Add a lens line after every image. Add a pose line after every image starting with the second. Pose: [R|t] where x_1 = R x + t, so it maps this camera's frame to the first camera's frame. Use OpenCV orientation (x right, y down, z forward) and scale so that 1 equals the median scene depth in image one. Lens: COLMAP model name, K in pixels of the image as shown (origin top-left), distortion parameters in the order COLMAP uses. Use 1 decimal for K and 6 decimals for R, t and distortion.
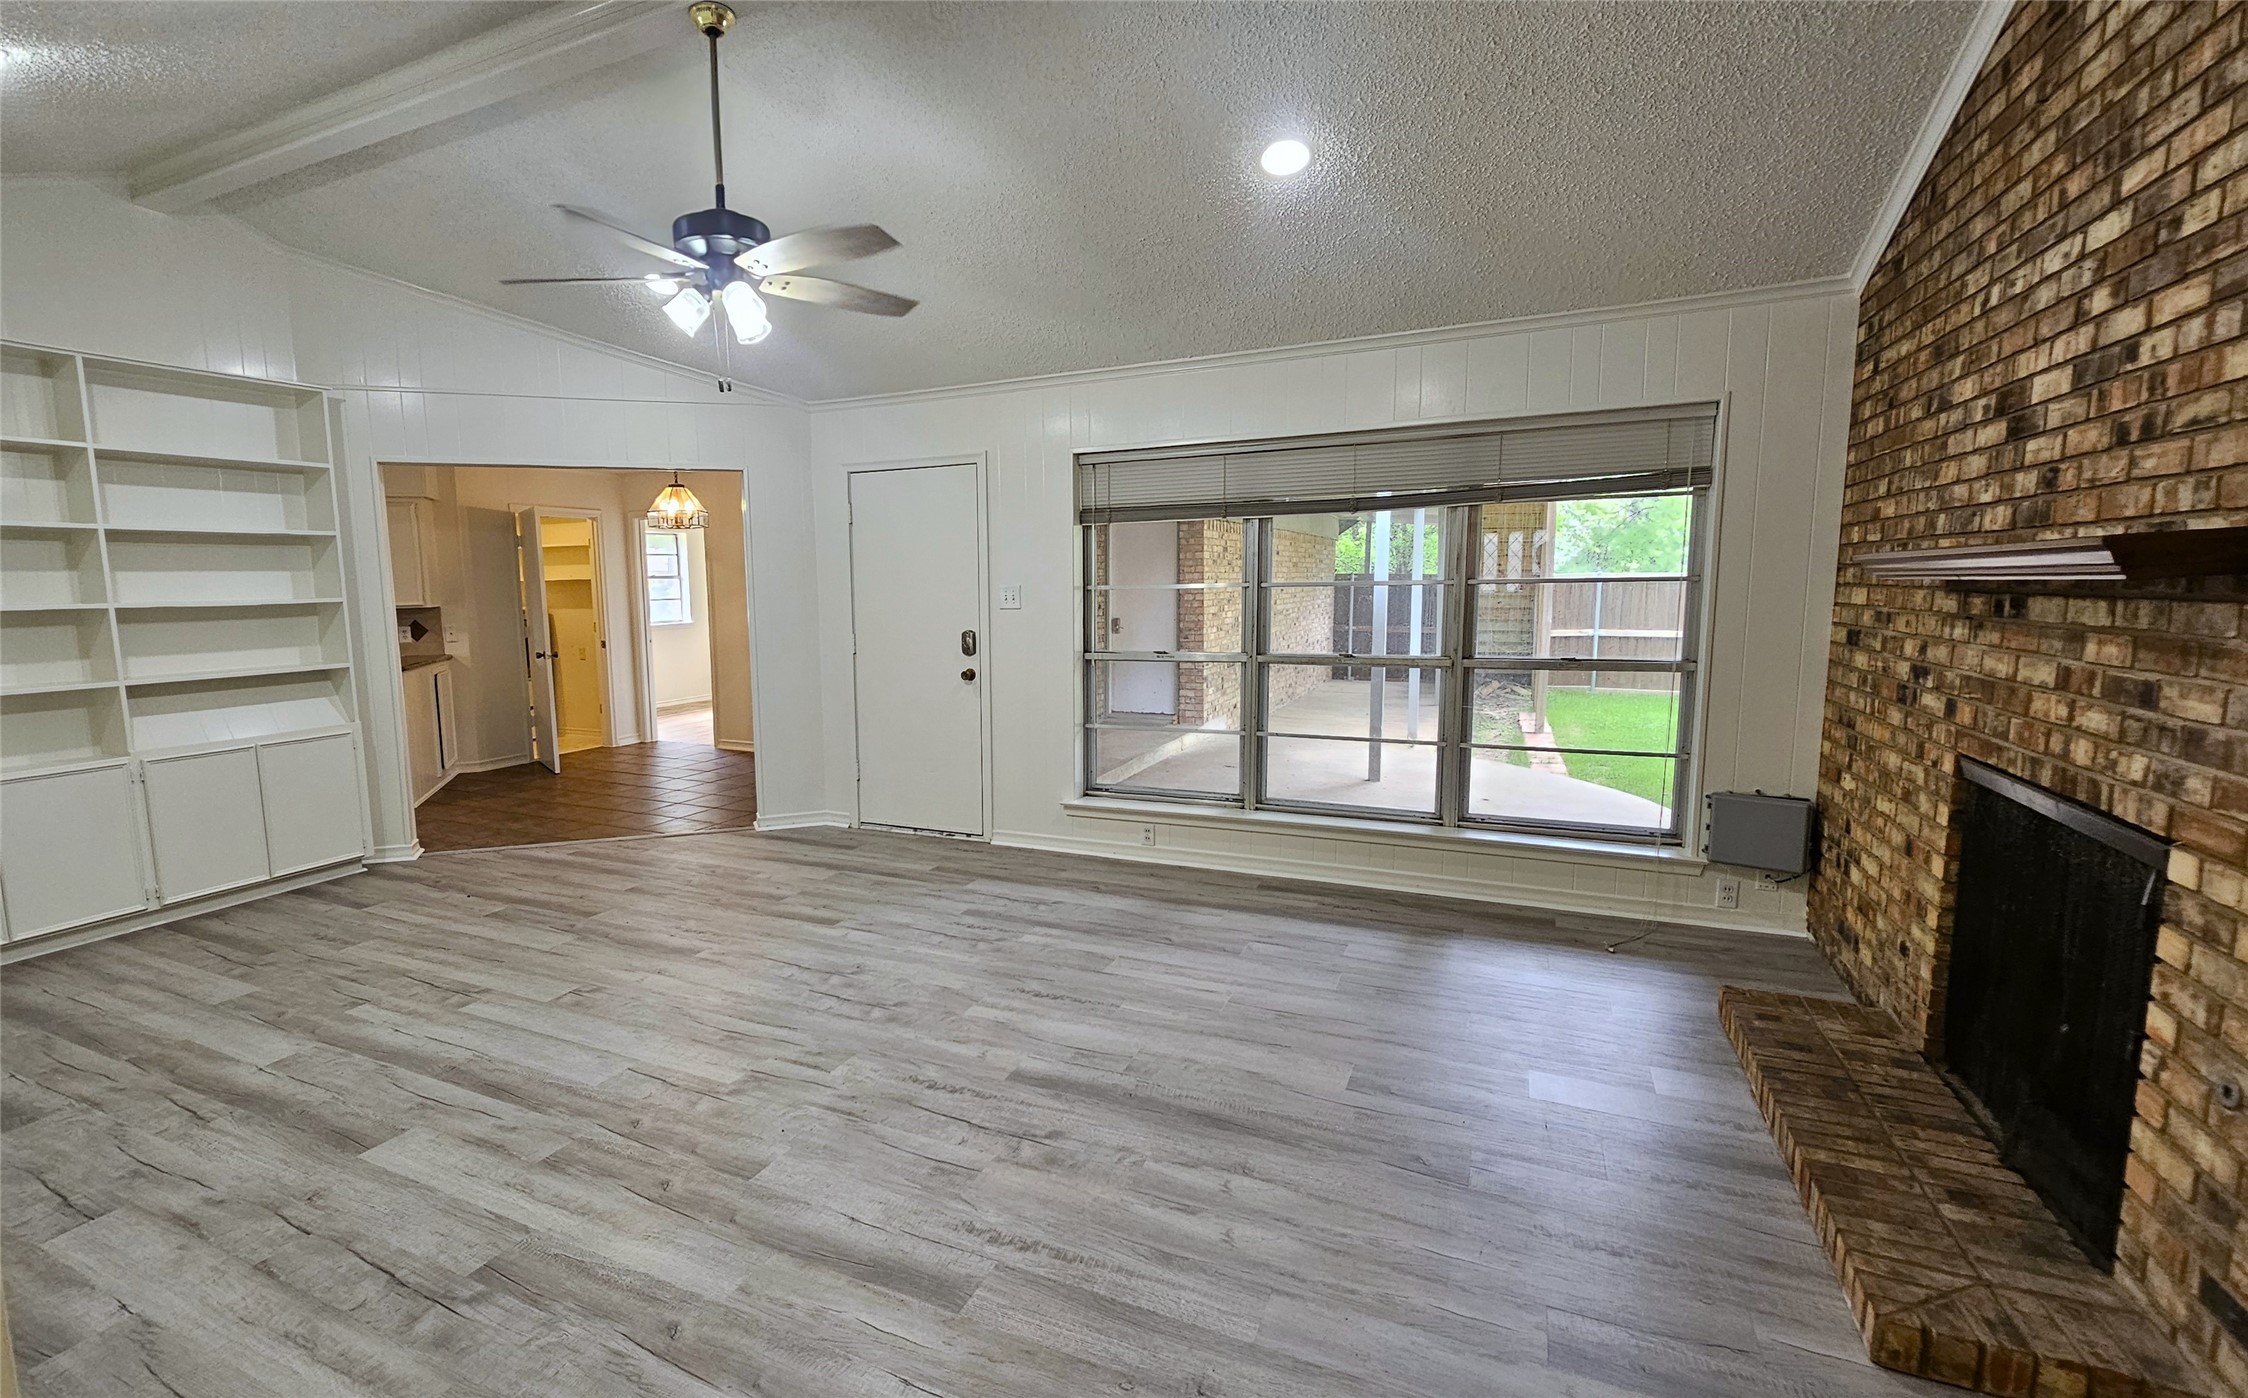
lens RADIAL K [[1017.4, 0, 974.4], [0, 1017.4, 715.0], [0, 0, 1]] dist [-0.001999, -0.000106]
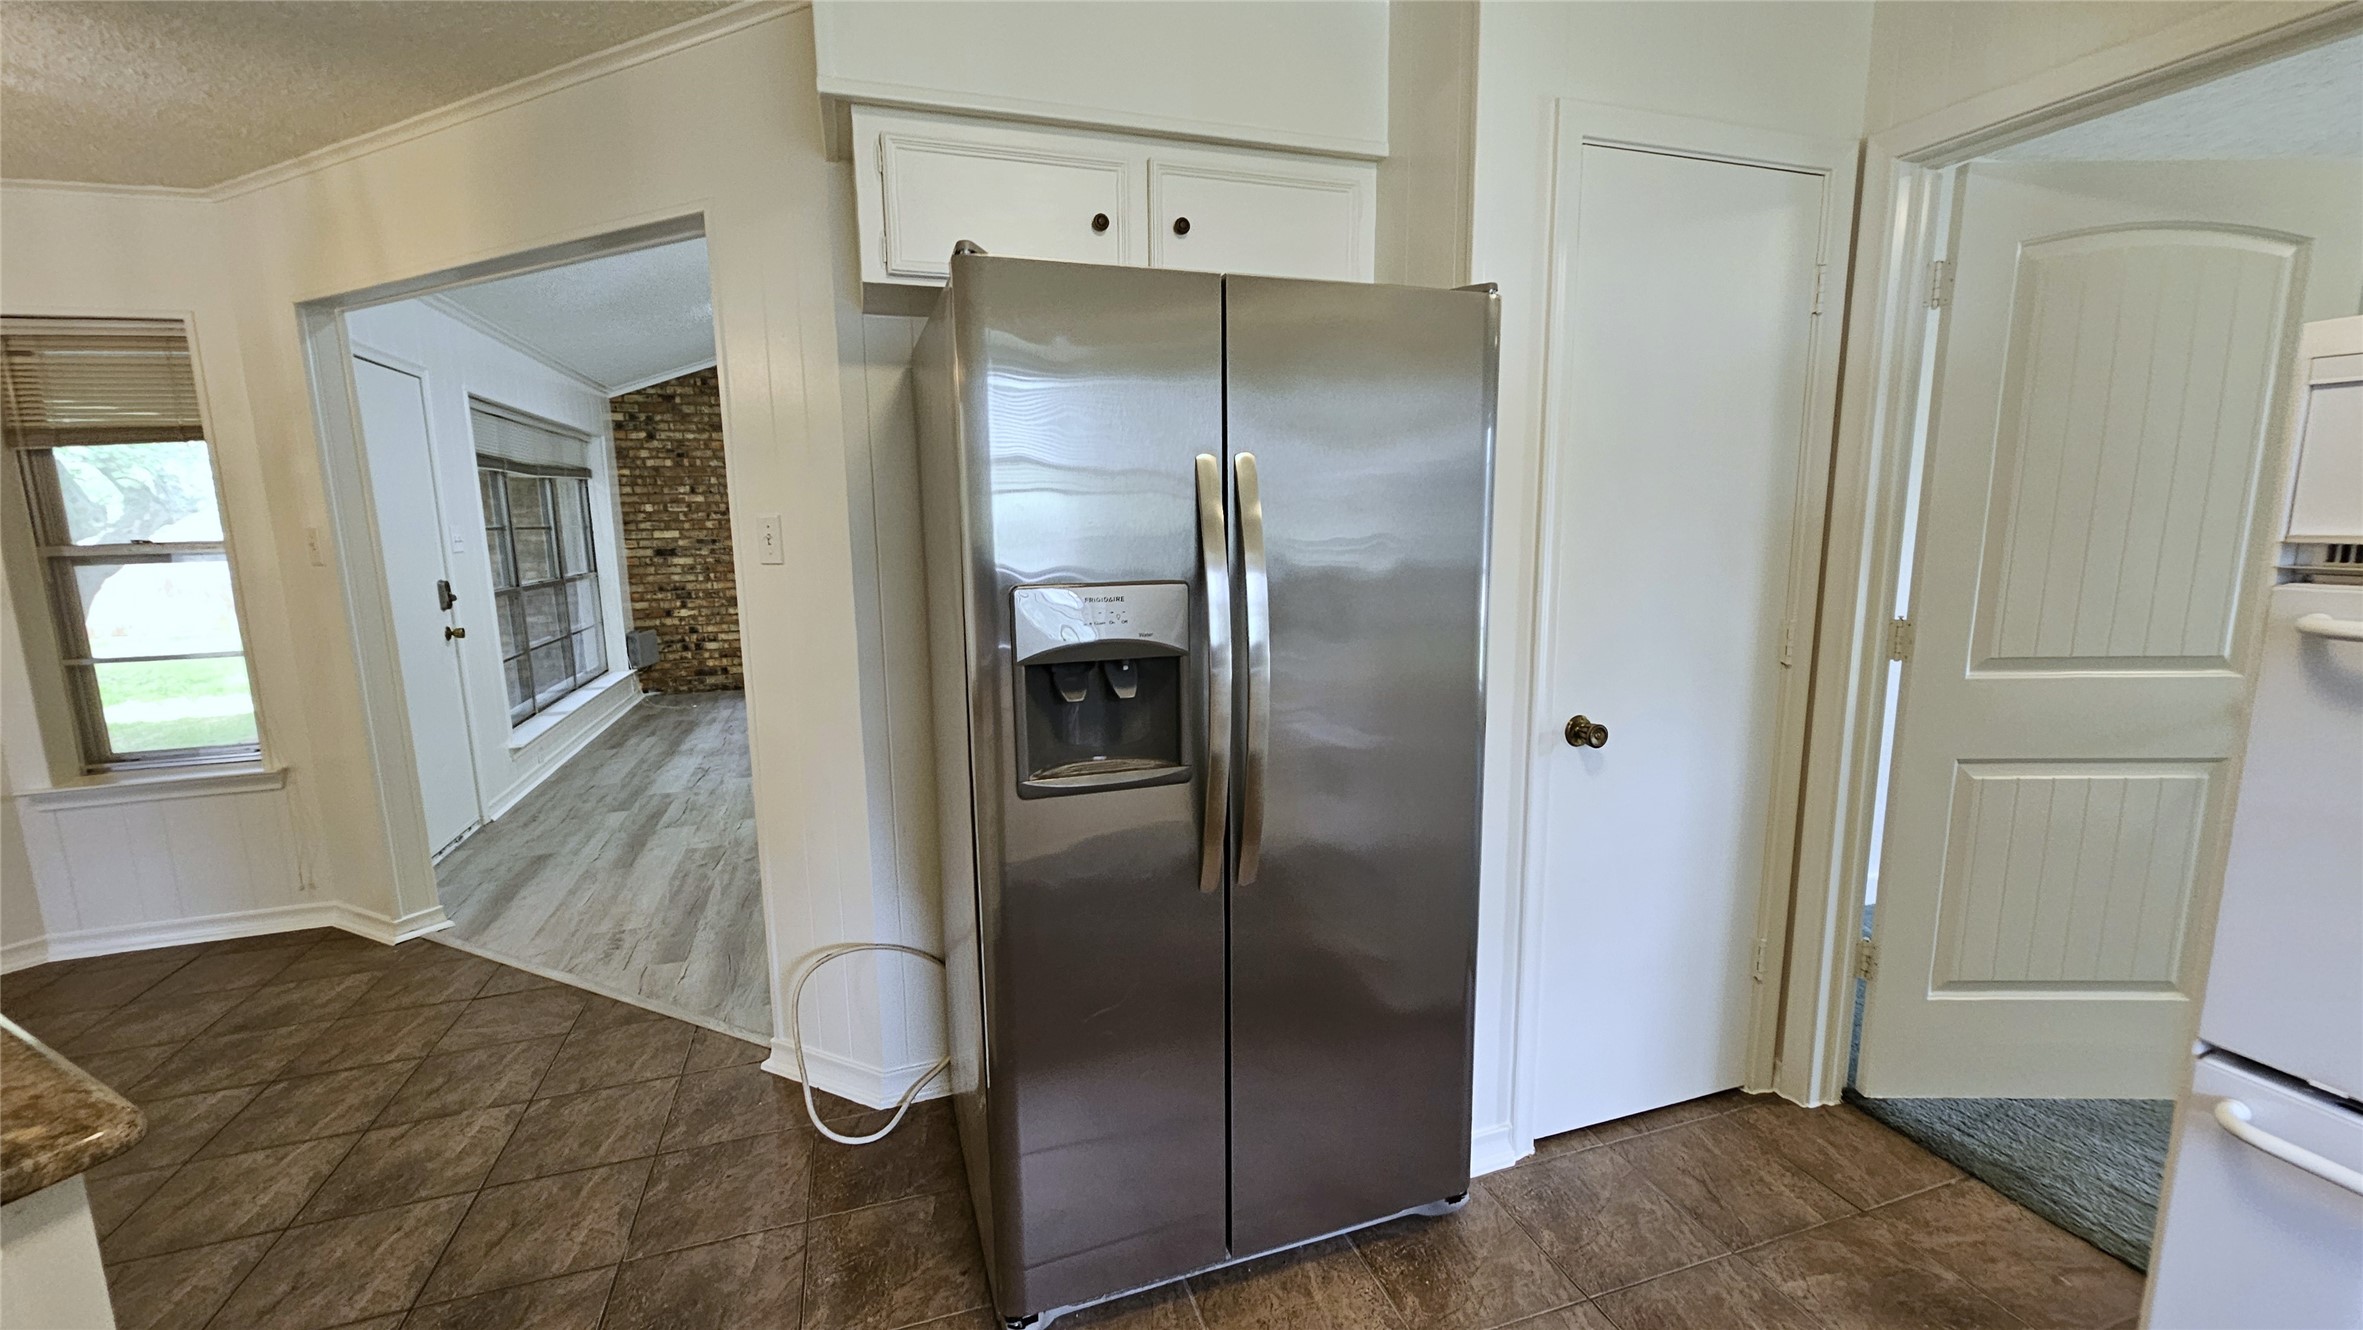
lens RADIAL K [[960.9, 0, 1179.9], [0, 960.9, 675.3], [0, 0, 1]] dist [0.001020, 0.000540]
pose [[-0.724086, -0.082091, 0.684806, -1.107061], [0.118600, 0.963282, 0.240877, -0.142121], [-0.679436, 0.255634, -0.687764, 1.294012]]
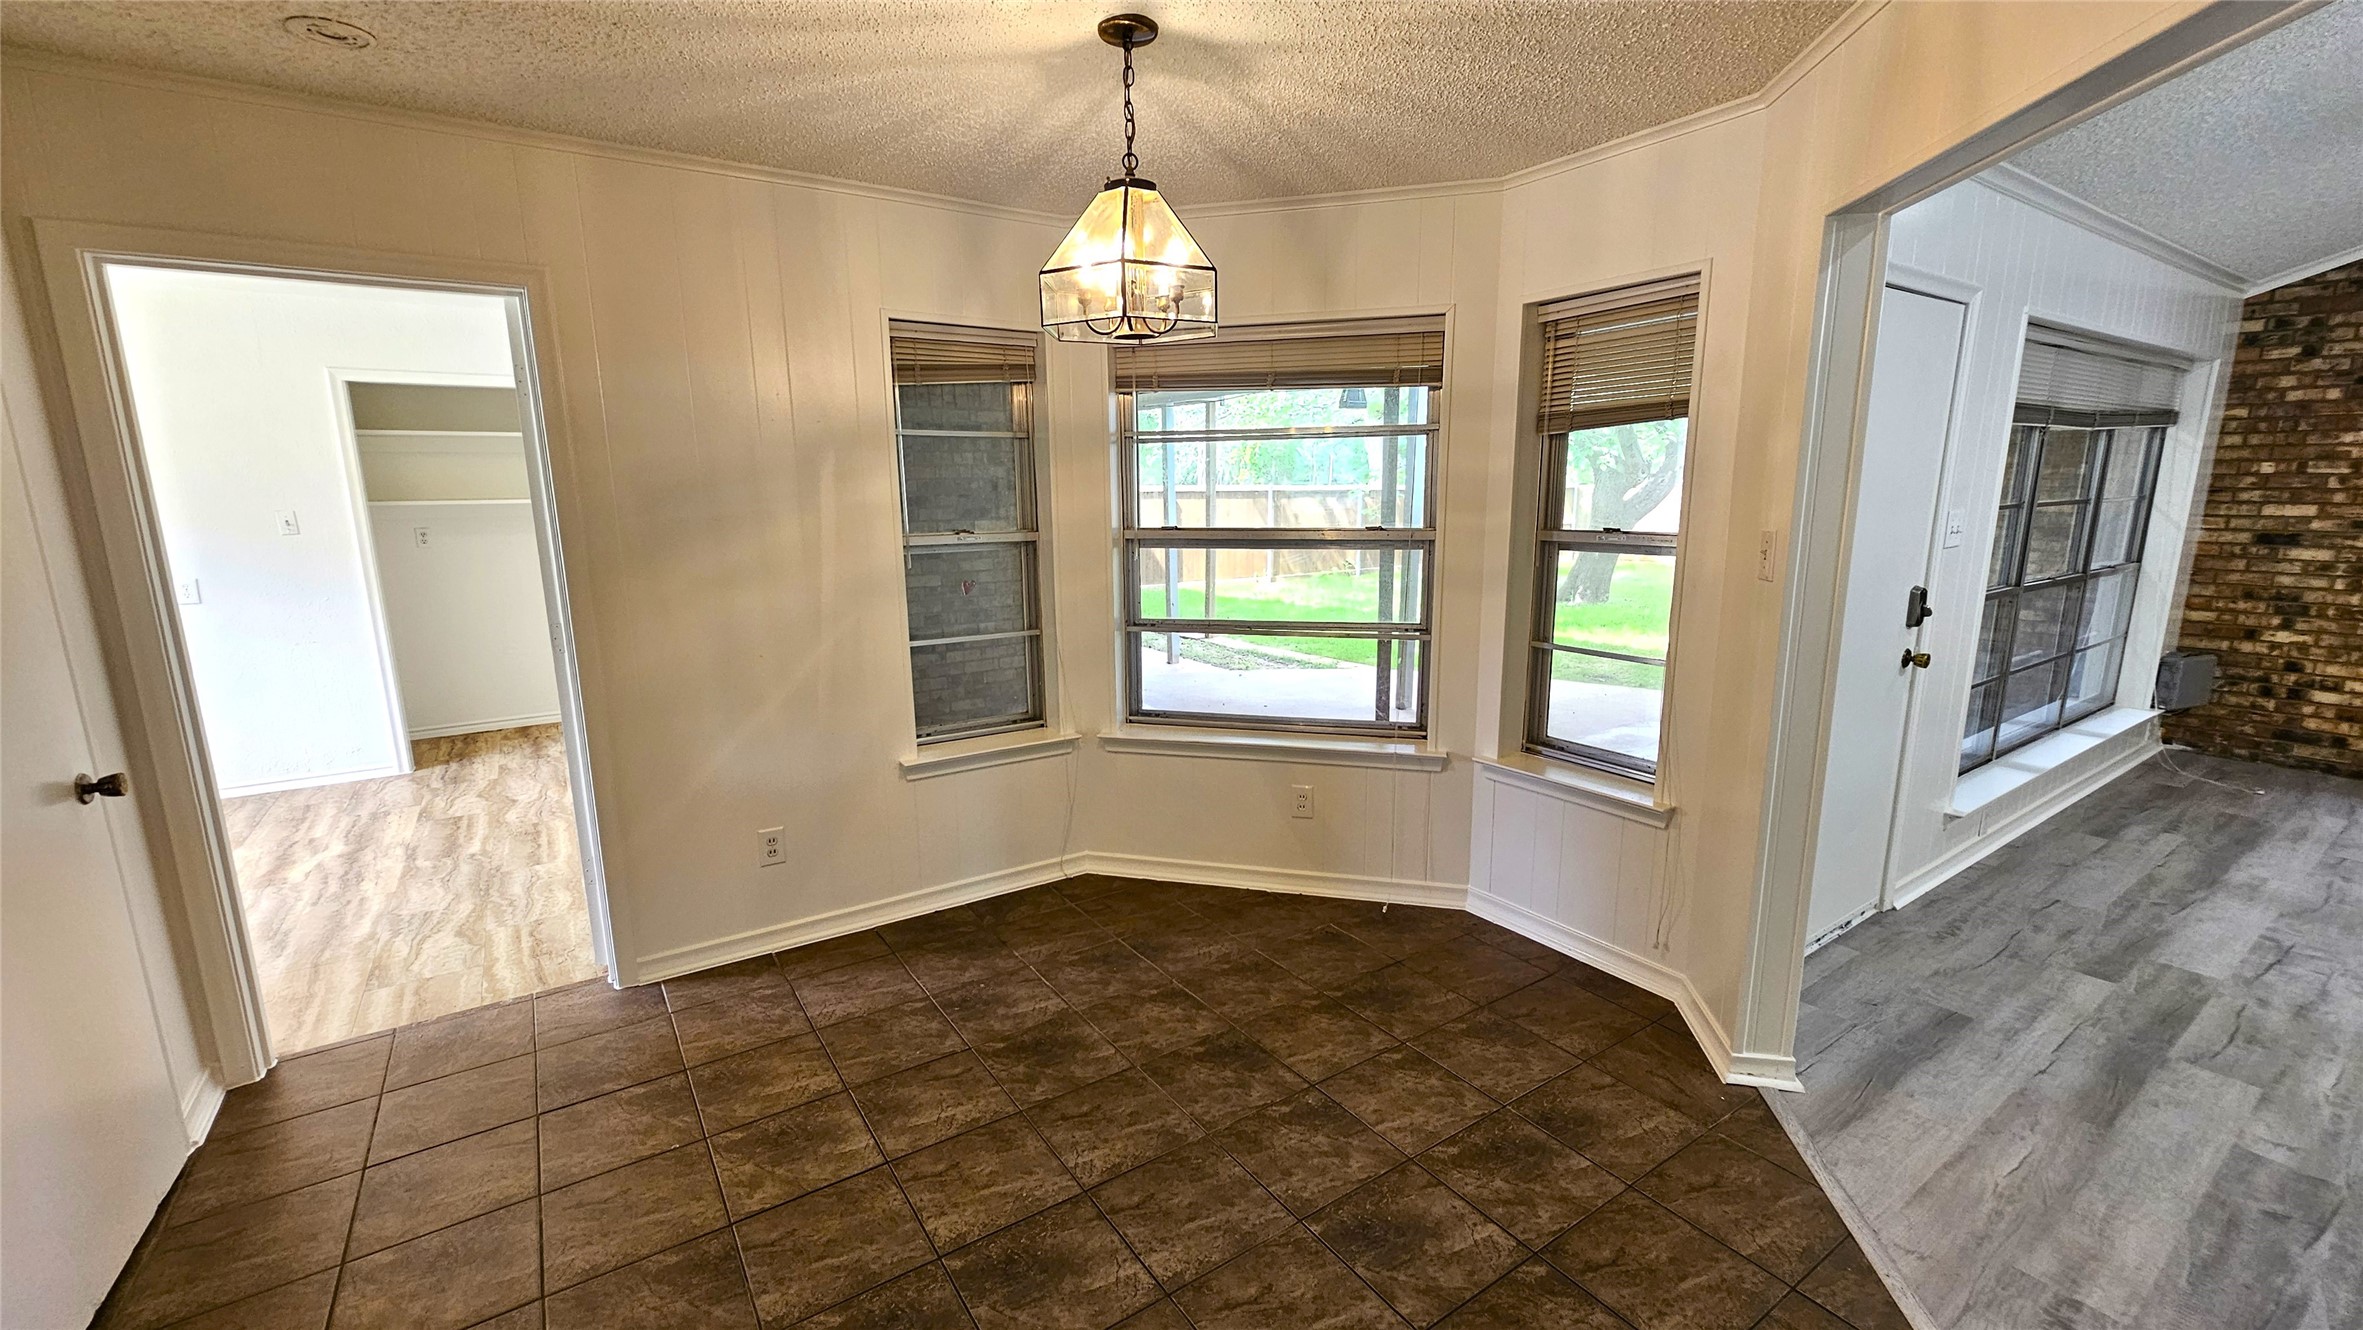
lens RADIAL K [[959.7, 0, 1181.5], [0, 959.7, 665.0], [0, 0, 1]] dist [0.014617, -0.005439]
pose [[0.465044, -0.155937, 0.871446, -0.811980], [0.113403, 0.986748, 0.116052, -0.173268], [-0.877994, 0.044855, 0.476565, 1.252889]]
